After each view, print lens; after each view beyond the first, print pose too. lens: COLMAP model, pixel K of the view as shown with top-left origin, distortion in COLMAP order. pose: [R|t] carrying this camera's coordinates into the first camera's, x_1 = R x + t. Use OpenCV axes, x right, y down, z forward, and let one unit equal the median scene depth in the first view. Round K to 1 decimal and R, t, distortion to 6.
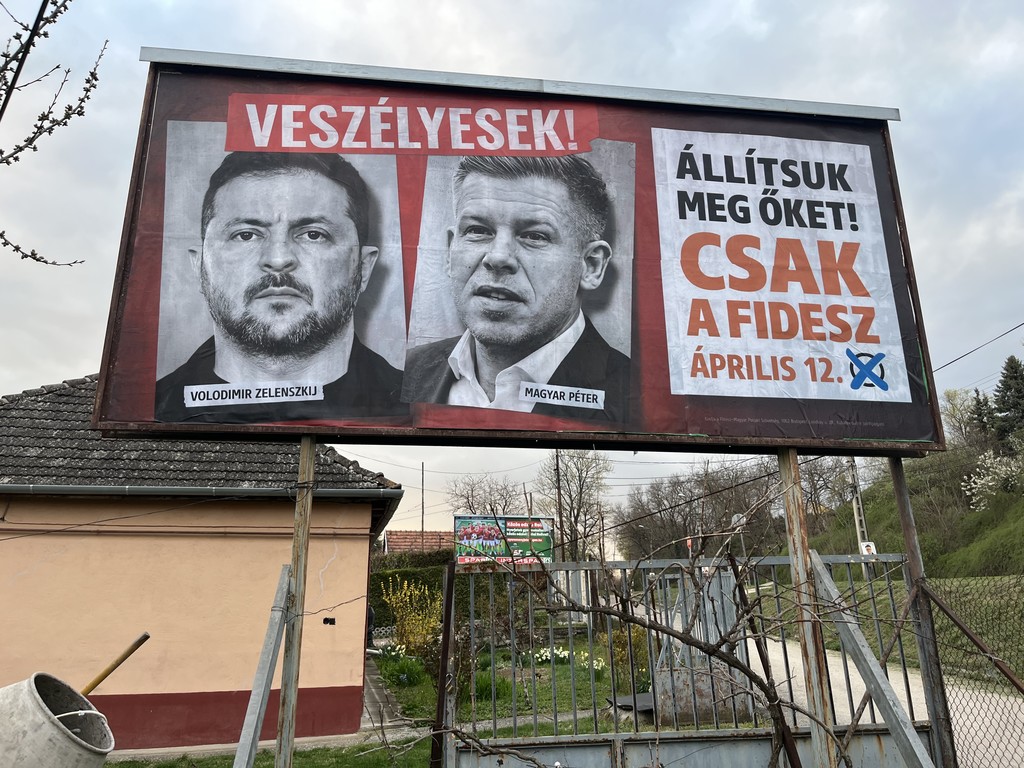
lens RADIAL K [[730.8, 0, 511.8], [0, 730.8, 339.6], [0, 0, 1]] dist [0.068333, -0.080907]
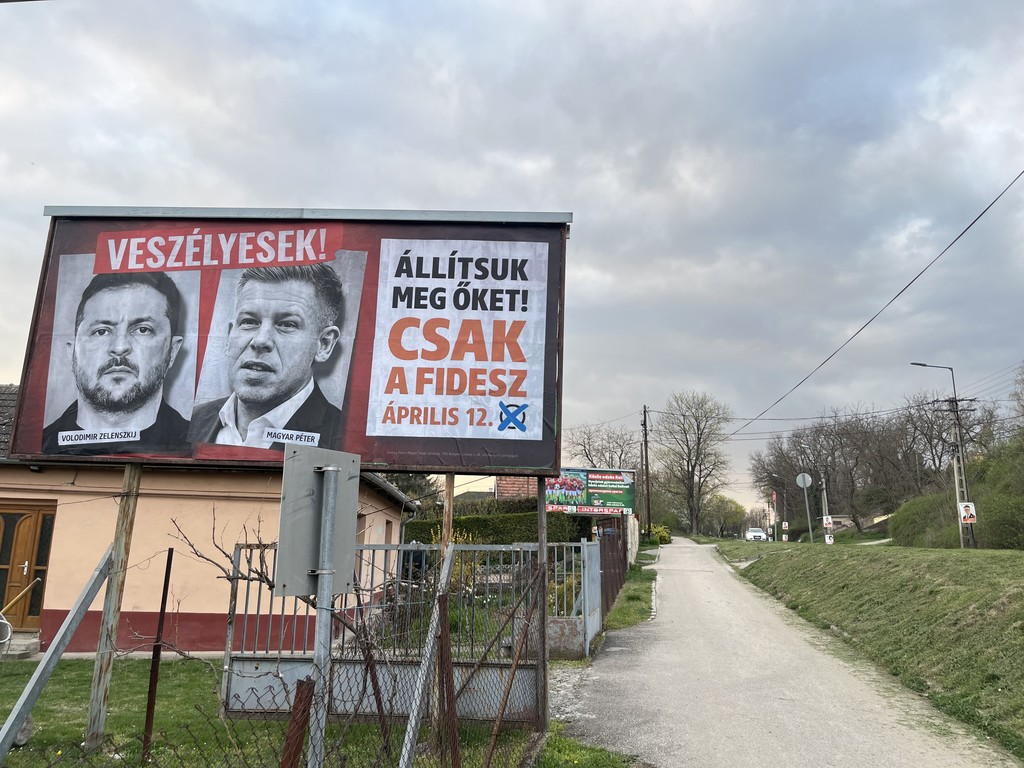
lens RADIAL K [[750.6, 0, 534.9], [0, 750.6, 336.9], [0, 0, 1]] dist [0.024133, -0.002067]
pose [[0.984104, -0.007725, -0.177422, 0.777439], [0.021540, 0.996870, 0.076073, -0.218817], [0.176279, -0.078686, 0.981190, -0.387048]]
